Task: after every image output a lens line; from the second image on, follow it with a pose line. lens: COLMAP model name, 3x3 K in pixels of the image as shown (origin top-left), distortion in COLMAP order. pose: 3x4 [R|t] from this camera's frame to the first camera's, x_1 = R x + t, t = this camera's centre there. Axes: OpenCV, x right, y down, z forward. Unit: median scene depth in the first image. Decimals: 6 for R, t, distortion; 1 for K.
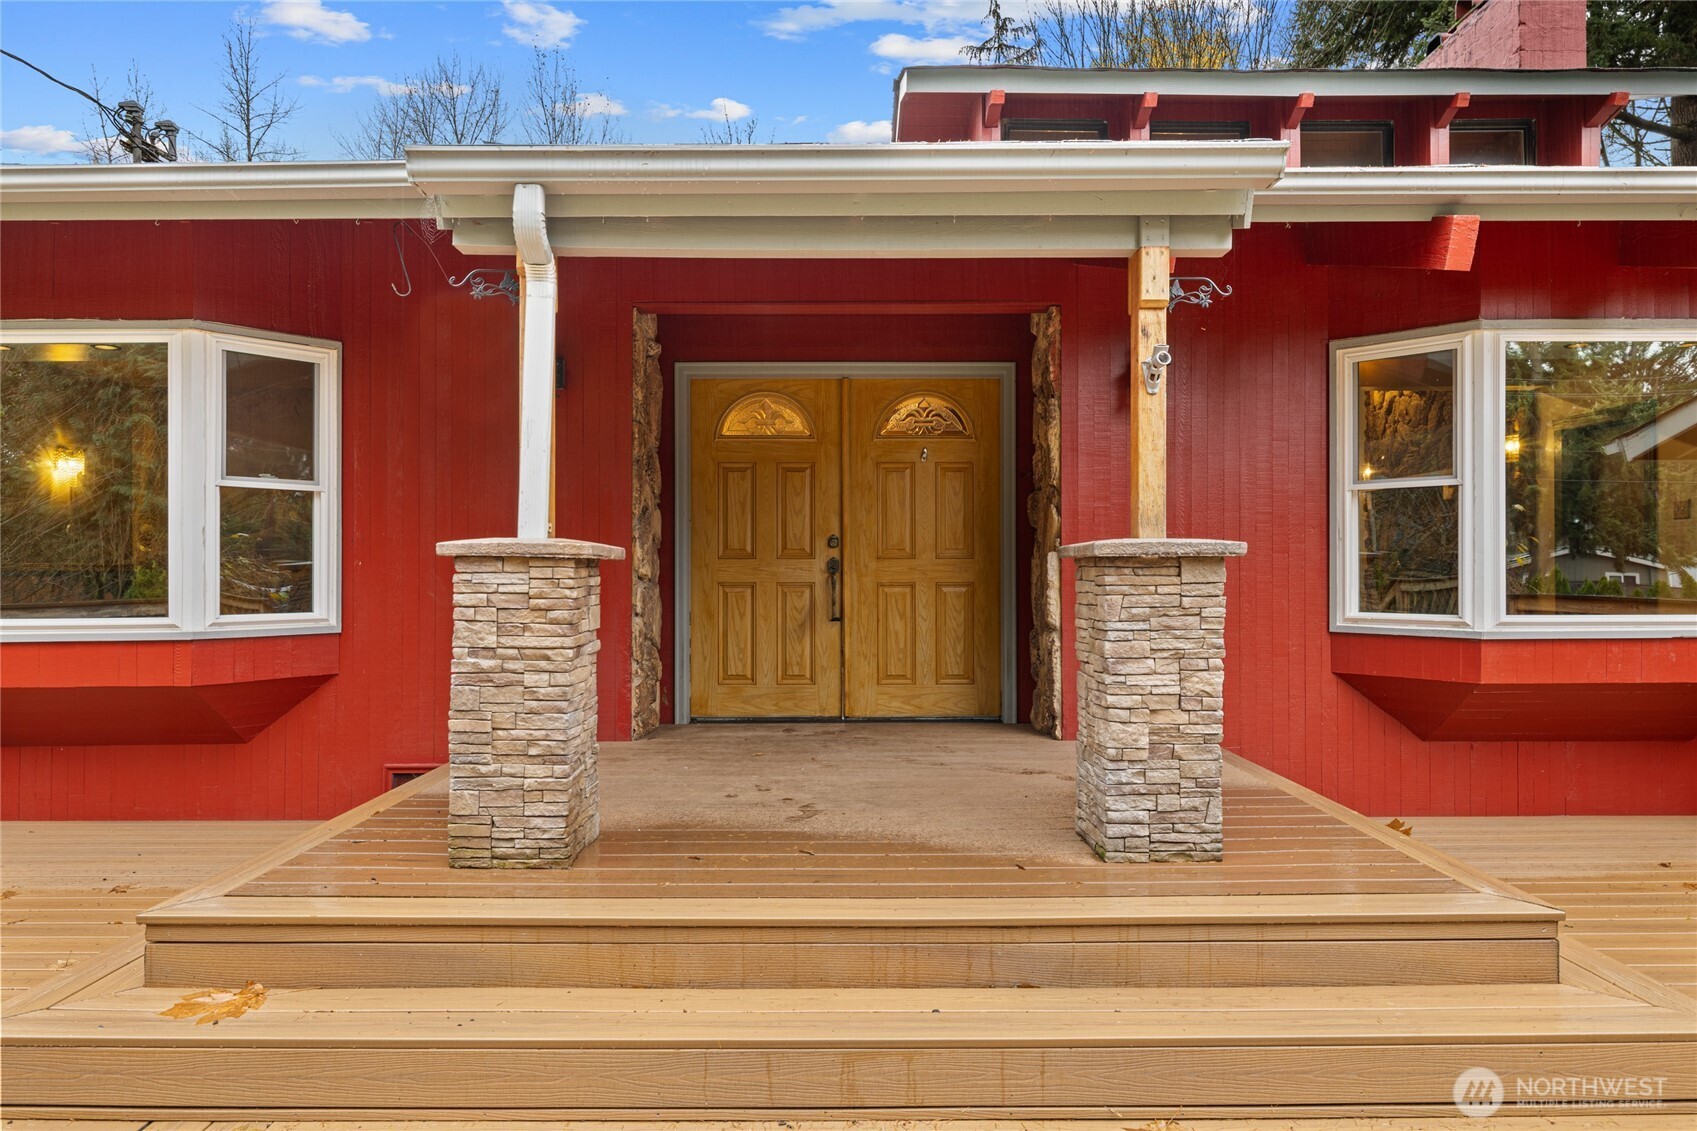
lens RADIAL K [[981.9, 0, 848.0], [0, 981.9, 562.9], [0, 0, 1]] dist [0.006126, -0.001112]
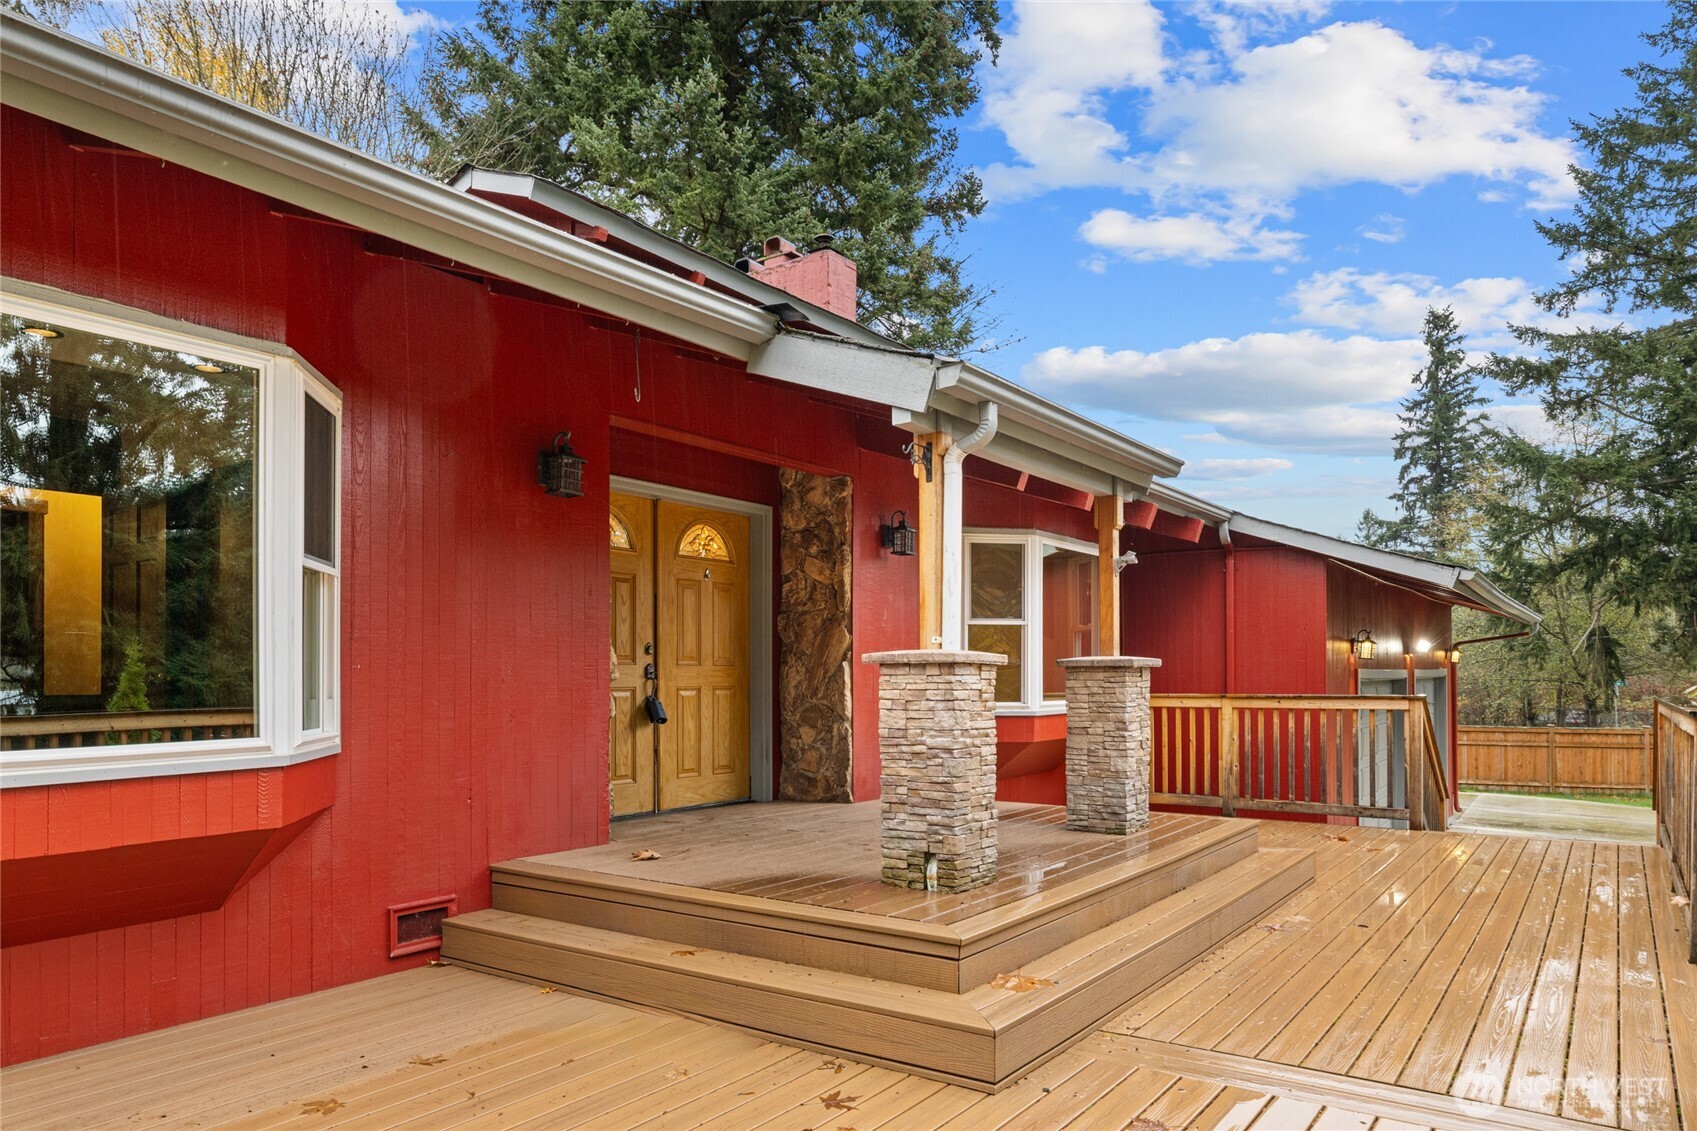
lens RADIAL K [[1107.6, 0, 821.3], [0, 1107.6, 659.8], [0, 0, 1]] dist [0.000062, 0.007600]
pose [[0.590403, 0.011785, 0.807022, -0.987470], [-0.003092, 0.999919, -0.012339, 0.005138], [-0.807102, 0.004790, 0.590392, 0.143458]]
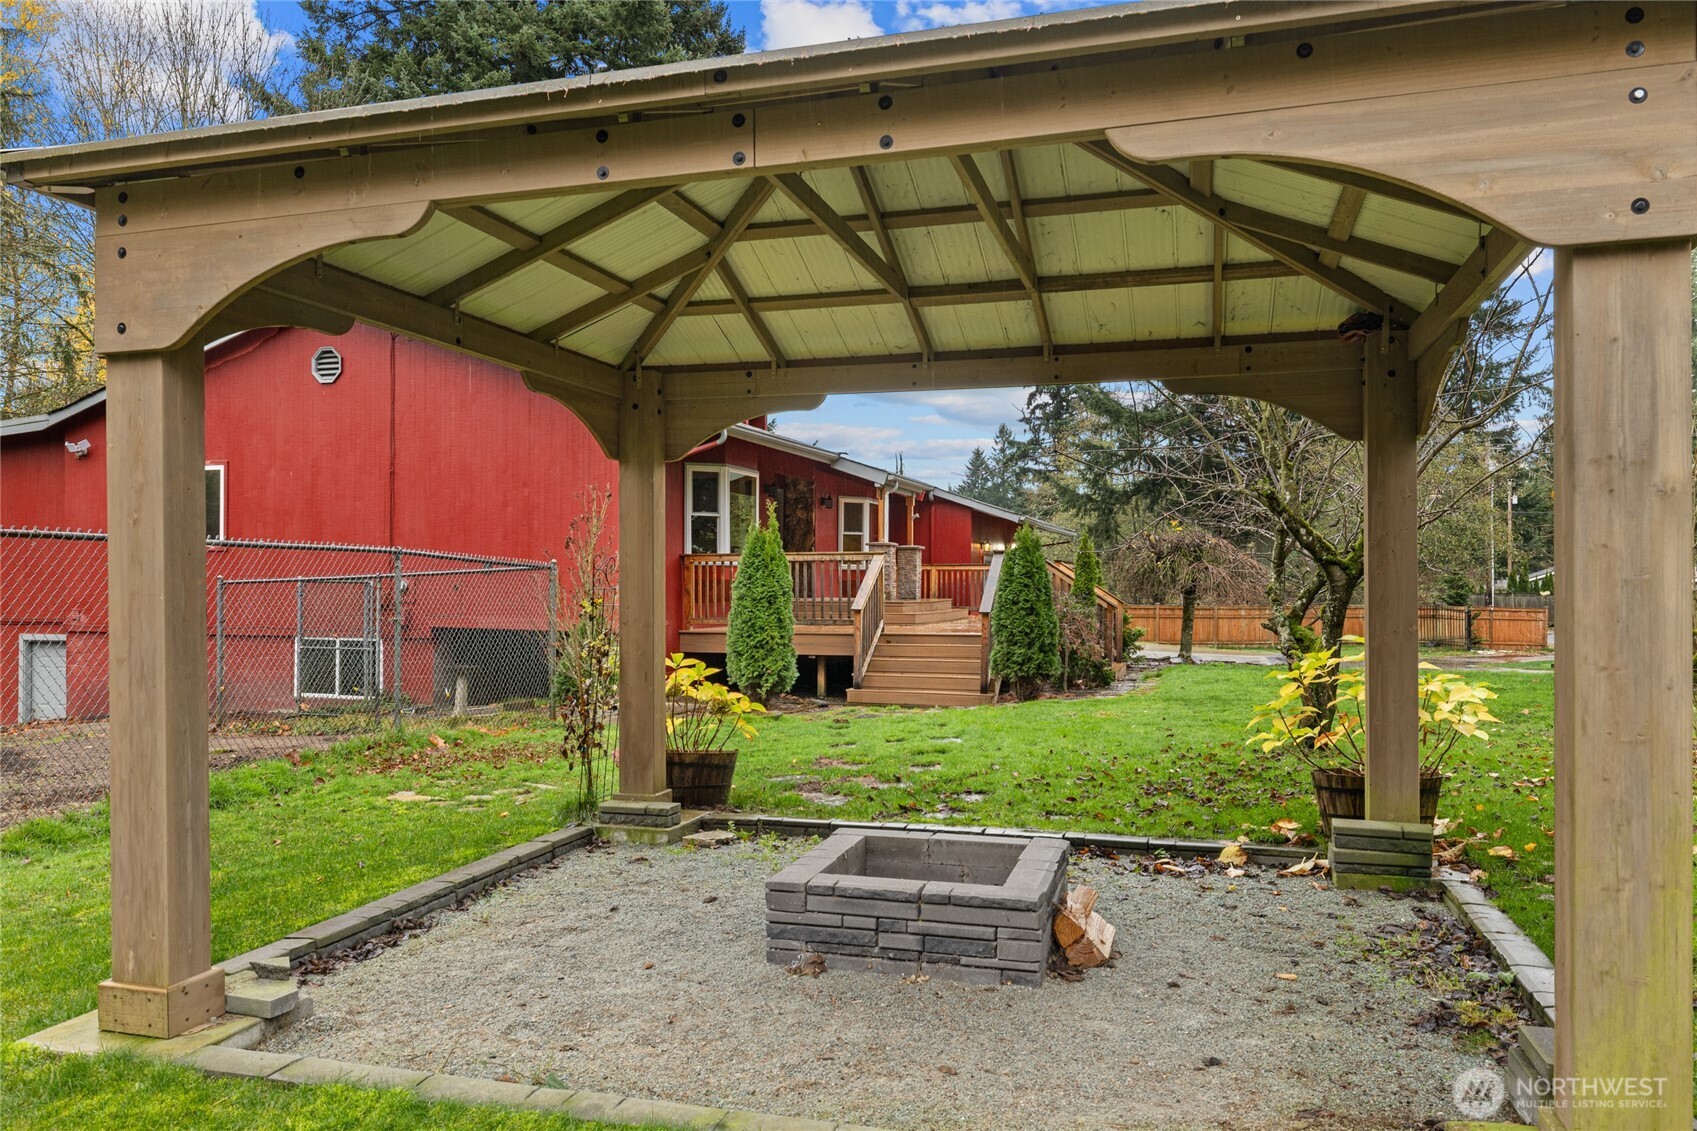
lens RADIAL K [[1206.5, 0, 844.2], [0, 1206.5, 570.8], [0, 0, 1]] dist [0.003997, 0.000137]
pose [[0.299932, 0.010981, 0.953897, -4.119137], [-0.006242, 0.999935, -0.009548, 0.123001], [-0.953940, -0.003091, 0.299981, -0.482603]]
